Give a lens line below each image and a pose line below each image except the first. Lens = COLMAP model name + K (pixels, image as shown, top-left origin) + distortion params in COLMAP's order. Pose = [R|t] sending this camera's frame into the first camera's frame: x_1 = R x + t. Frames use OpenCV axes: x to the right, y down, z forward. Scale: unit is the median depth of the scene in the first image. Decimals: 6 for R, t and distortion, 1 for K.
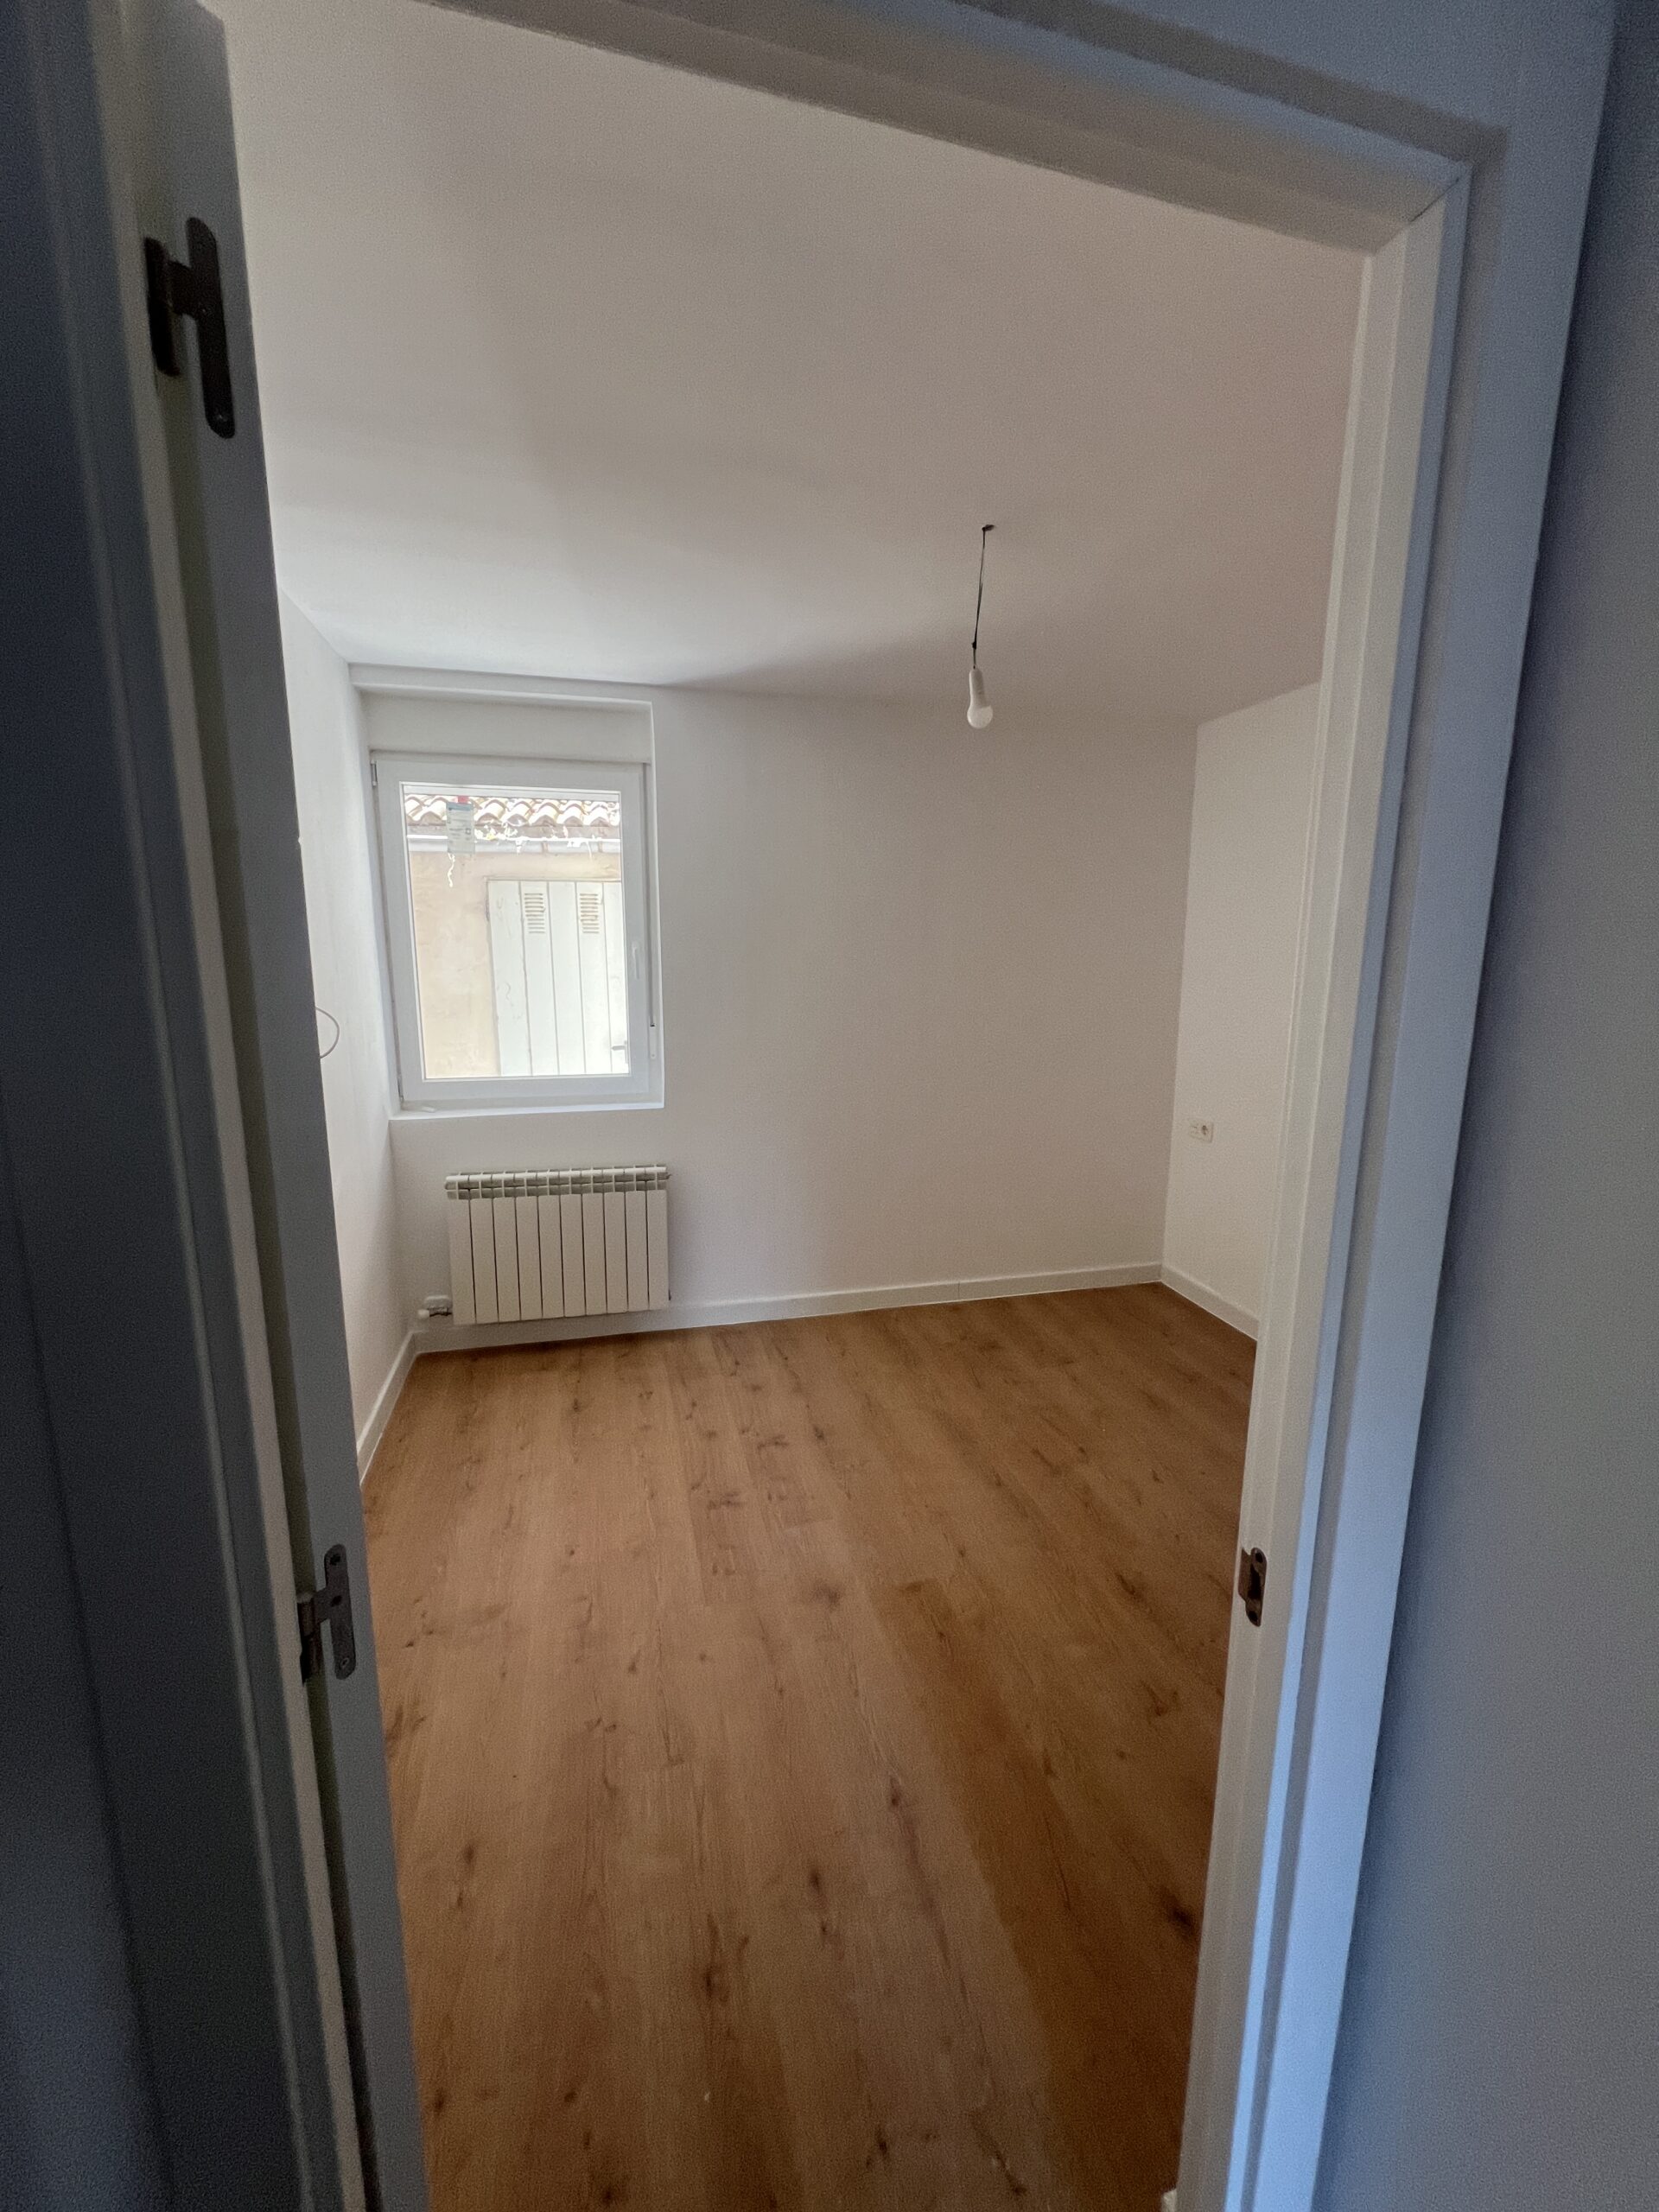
lens RADIAL K [[875.8, 0, 836.8], [0, 875.8, 1104.8], [0, 0, 1]] dist [-0.001758, 0.000529]
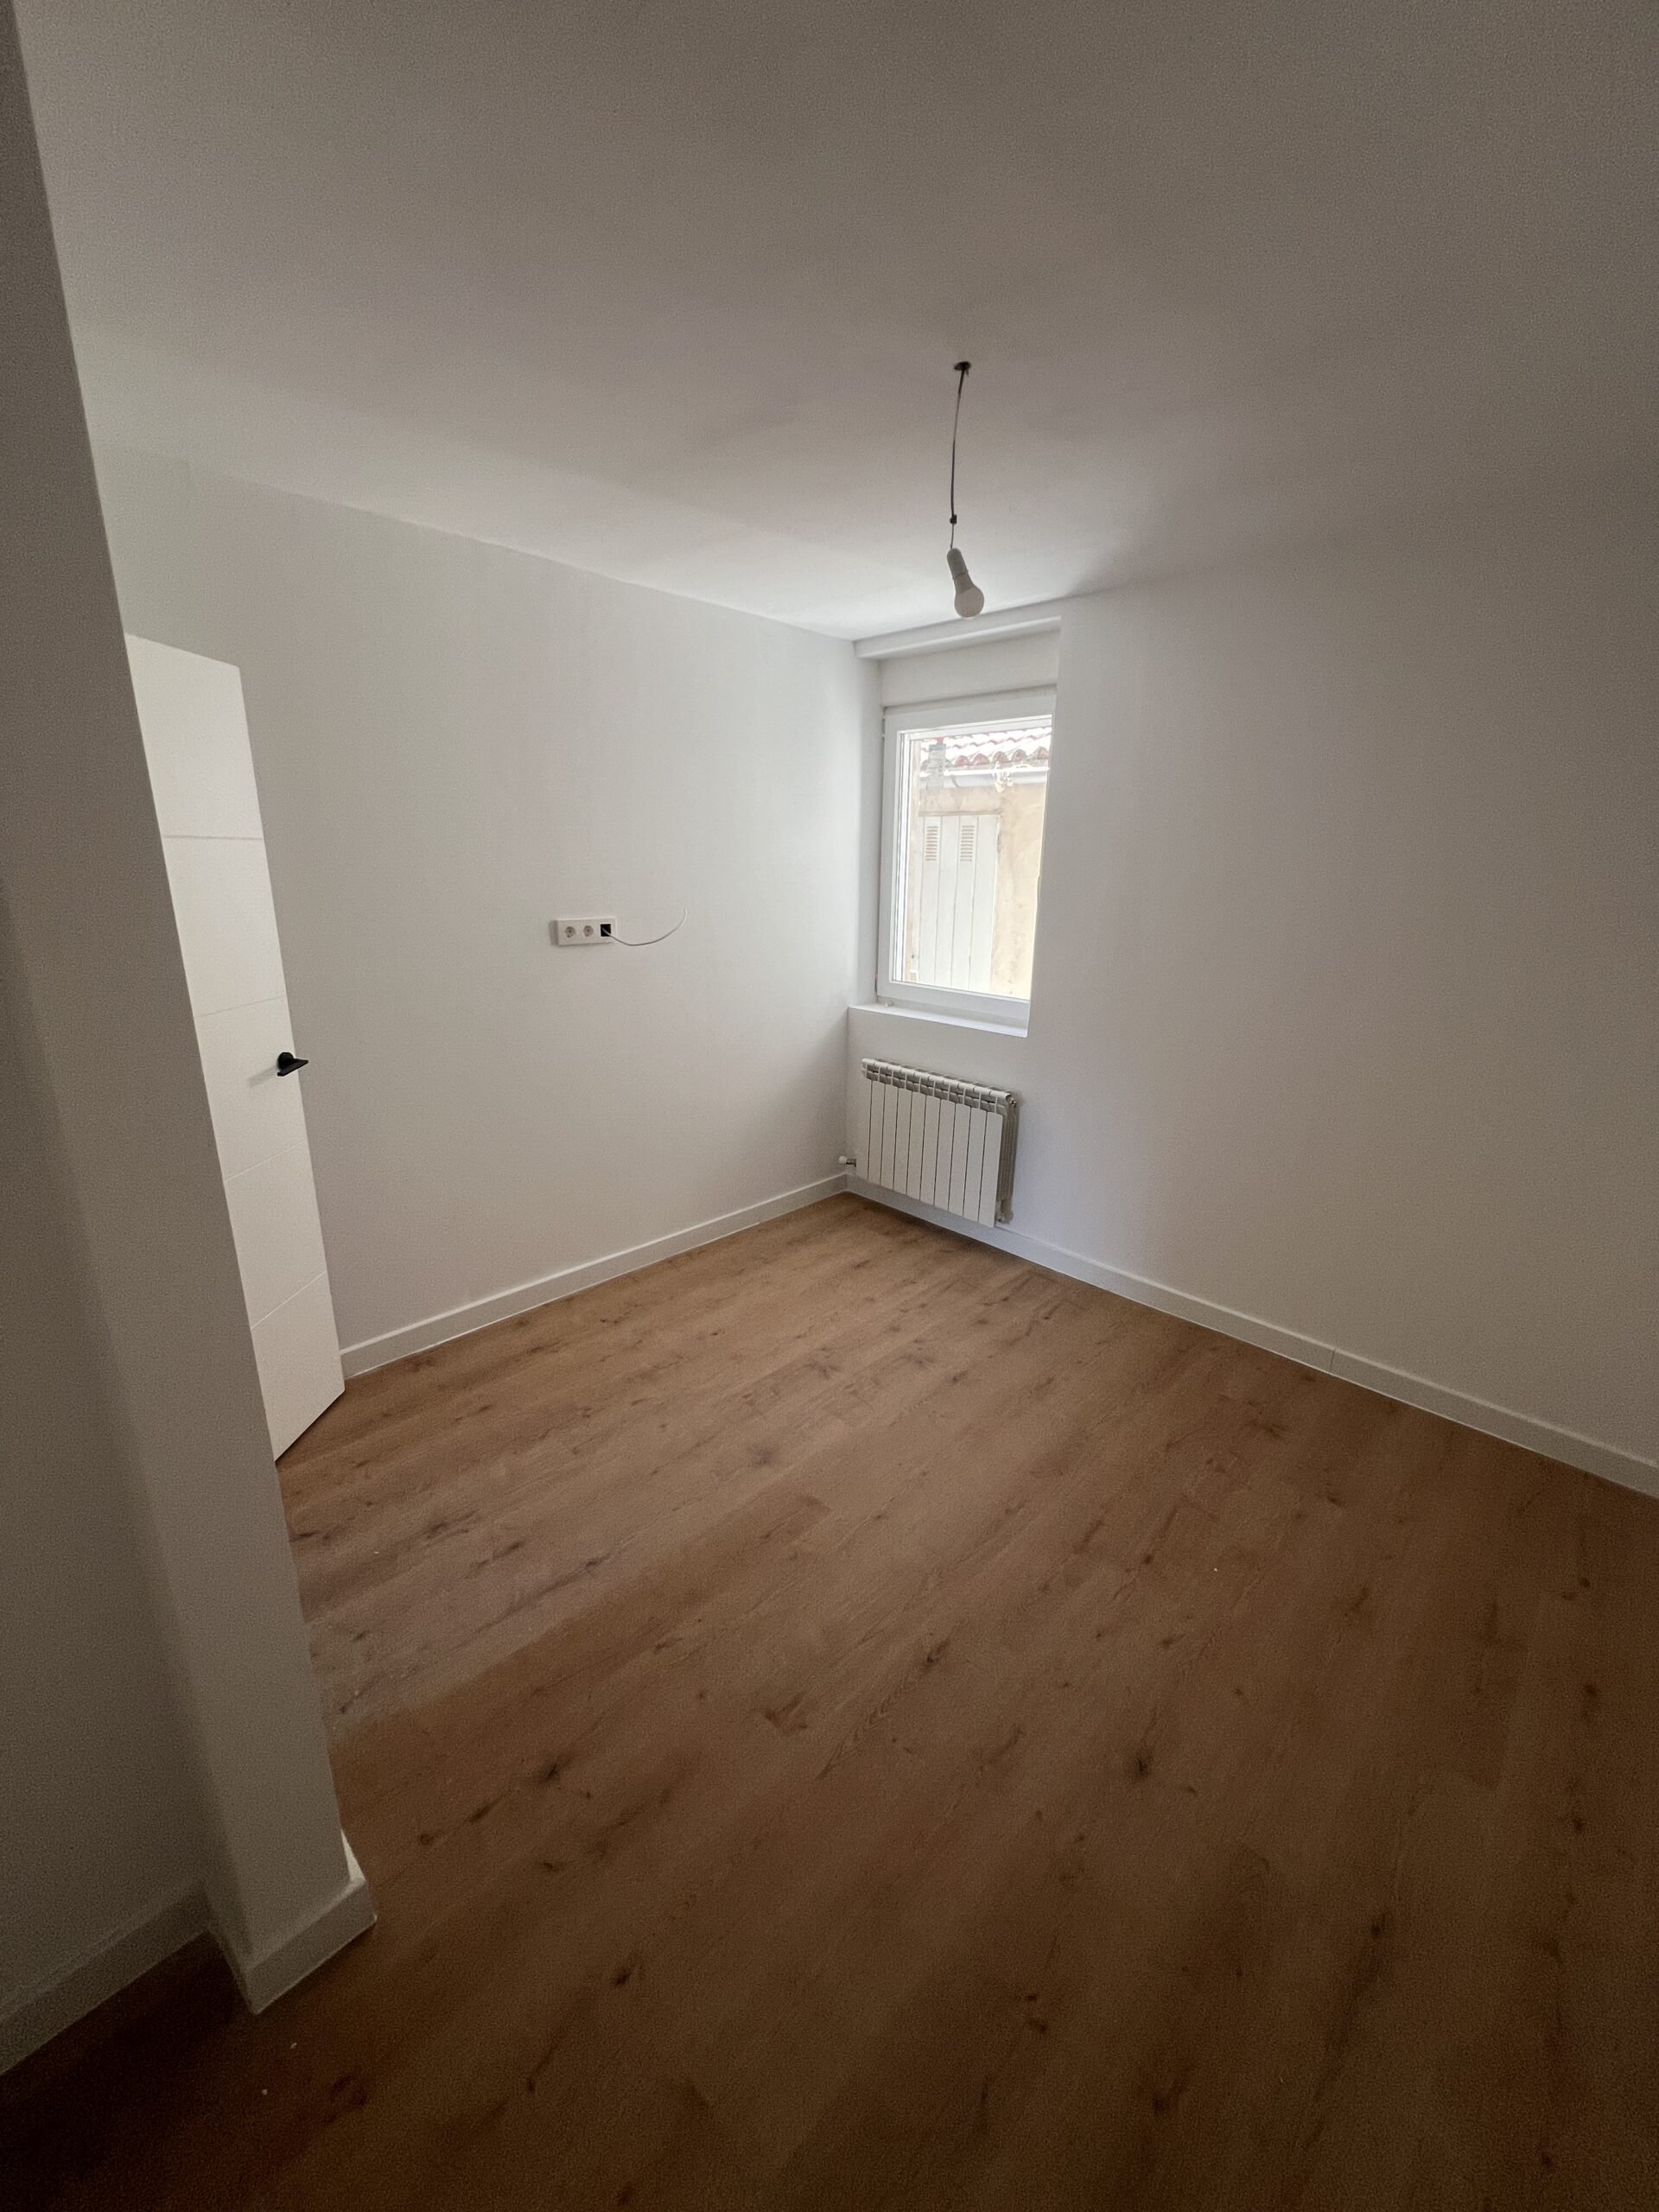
lens RADIAL K [[875.8, 0, 836.8], [0, 875.8, 1104.8], [0, 0, 1]] dist [-0.001758, 0.000529]
pose [[0.519617, 0.239326, -0.820196, 0.578244], [-0.167209, 0.969890, 0.177073, -0.068685], [0.837878, 0.045134, 0.543989, 0.295179]]
